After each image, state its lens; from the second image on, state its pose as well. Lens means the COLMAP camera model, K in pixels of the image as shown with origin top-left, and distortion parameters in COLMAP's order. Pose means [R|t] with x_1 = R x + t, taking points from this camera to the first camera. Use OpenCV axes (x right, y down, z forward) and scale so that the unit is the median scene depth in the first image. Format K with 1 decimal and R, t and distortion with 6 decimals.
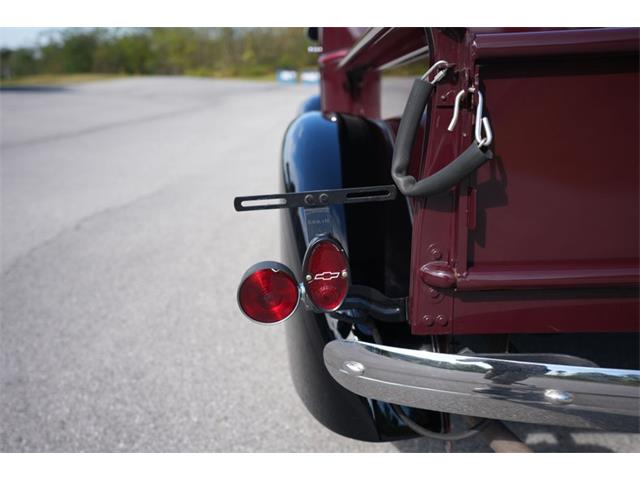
lens RADIAL K [[599.7, 0, 317.5], [0, 599.7, 238.9], [0, 0, 1]] dist [0.058353, 0.034283]
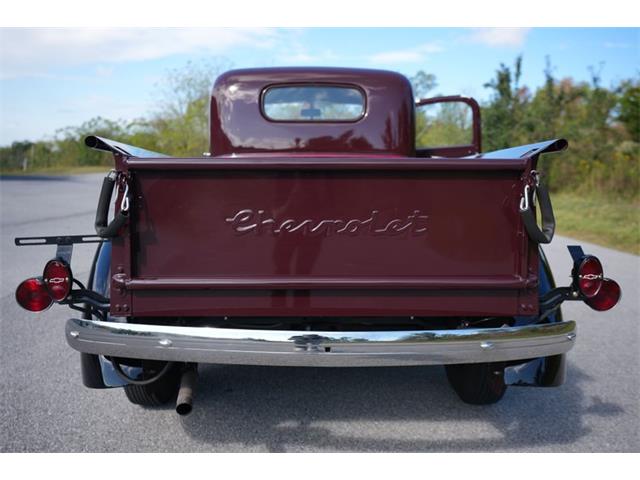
lens RADIAL K [[555.7, 0, 320.0], [0, 555.7, 240.0], [0, 0, 1]] dist [0.061664, 0.008261]
pose [[0.999157, 0.029763, 0.028278, 0.392375], [-0.025310, 0.988882, -0.146532, 0.088042], [-0.032325, 0.145693, 0.988802, -0.380171]]
